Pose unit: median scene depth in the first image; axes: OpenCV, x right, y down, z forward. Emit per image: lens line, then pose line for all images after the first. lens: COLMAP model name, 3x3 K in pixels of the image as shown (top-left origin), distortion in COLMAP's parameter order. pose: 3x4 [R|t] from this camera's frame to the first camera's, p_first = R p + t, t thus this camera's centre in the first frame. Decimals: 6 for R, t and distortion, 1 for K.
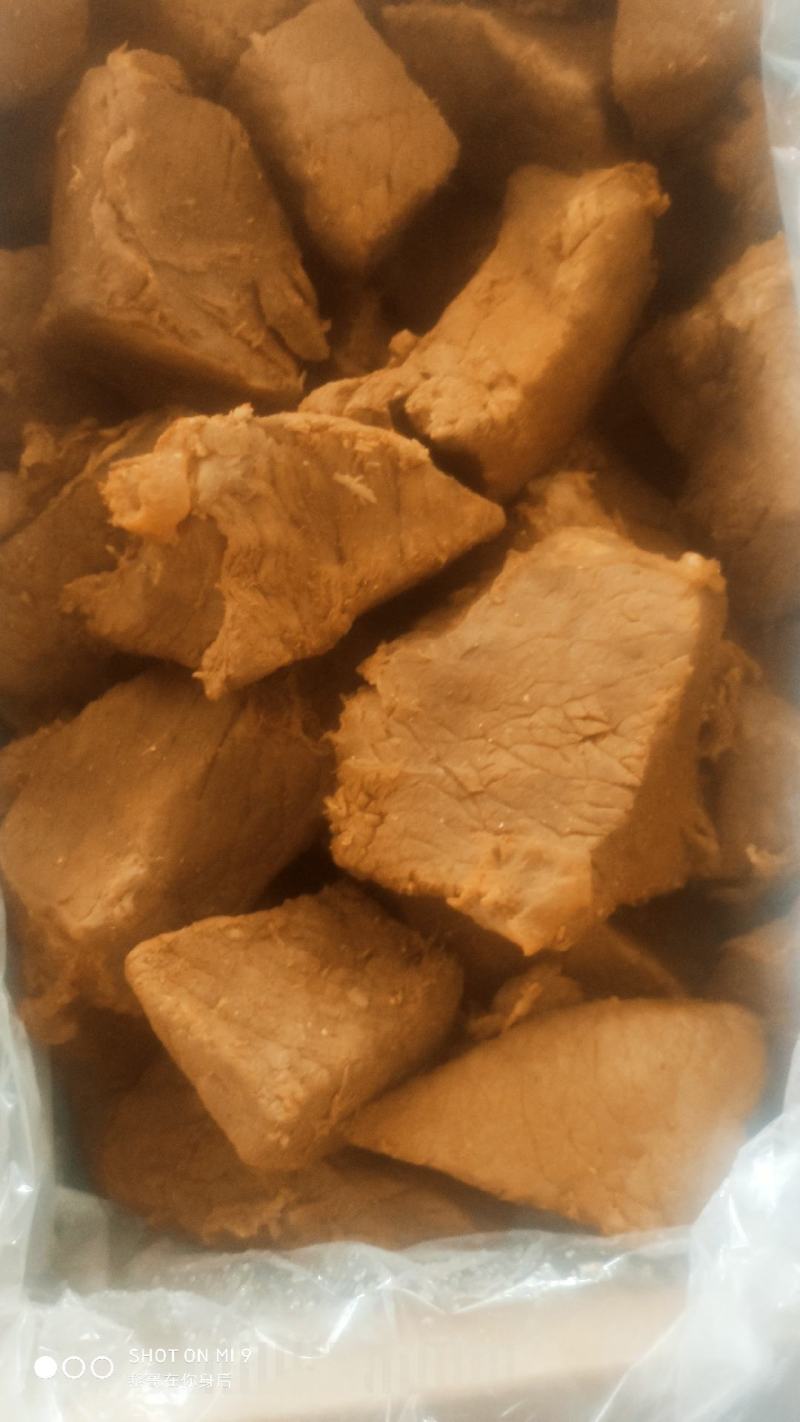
lens RADIAL K [[1122.8, 0, 400.0], [0, 1122.8, 711.0], [0, 0, 1]] dist [0.008967, -0.059147]
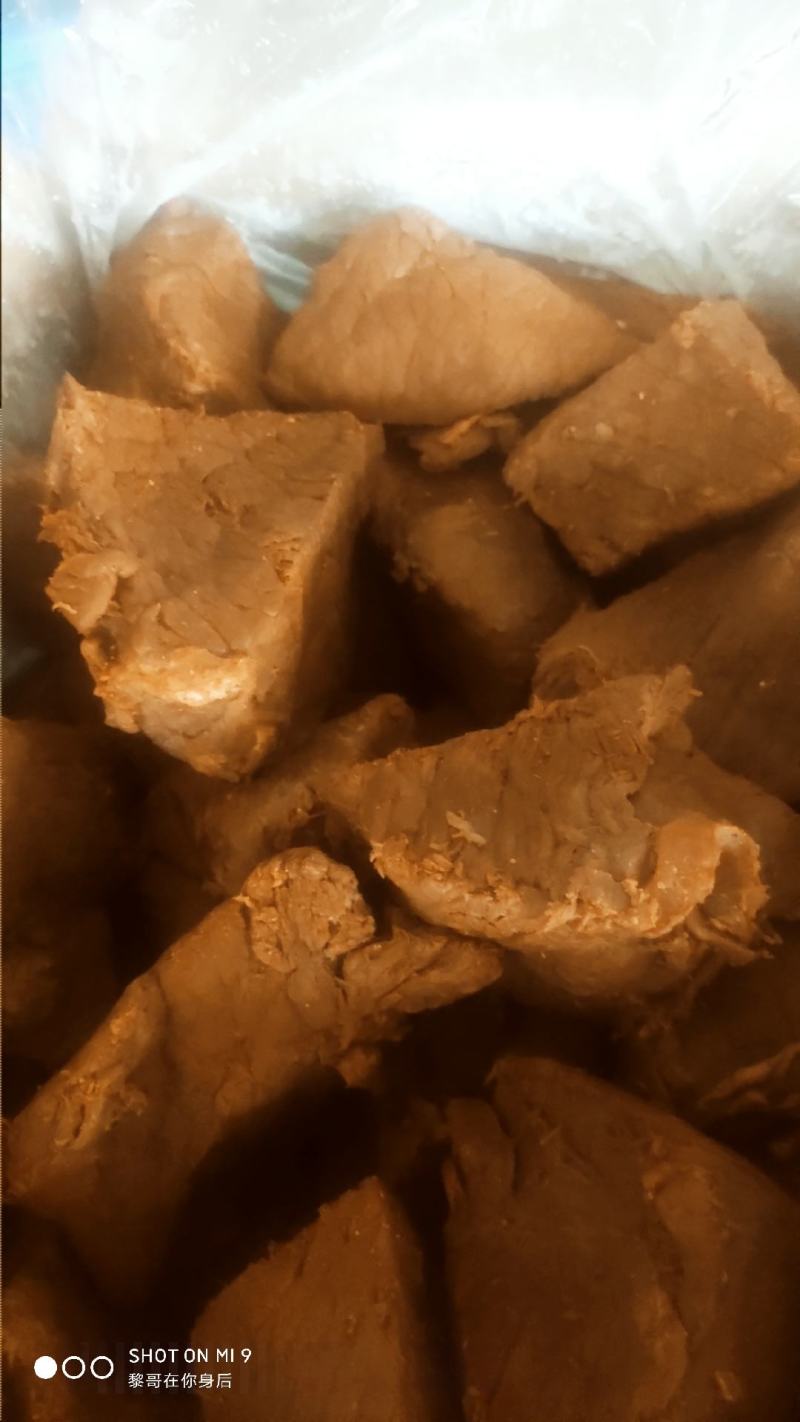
lens RADIAL K [[1122.8, 0, 400.0], [0, 1122.8, 711.0], [0, 0, 1]] dist [0.008967, -0.059147]
pose [[-0.942060, -0.237851, 0.236538, -0.167194], [0.323433, -0.831074, 0.452446, -0.507706], [0.088966, 0.502735, 0.859850, 0.212874]]
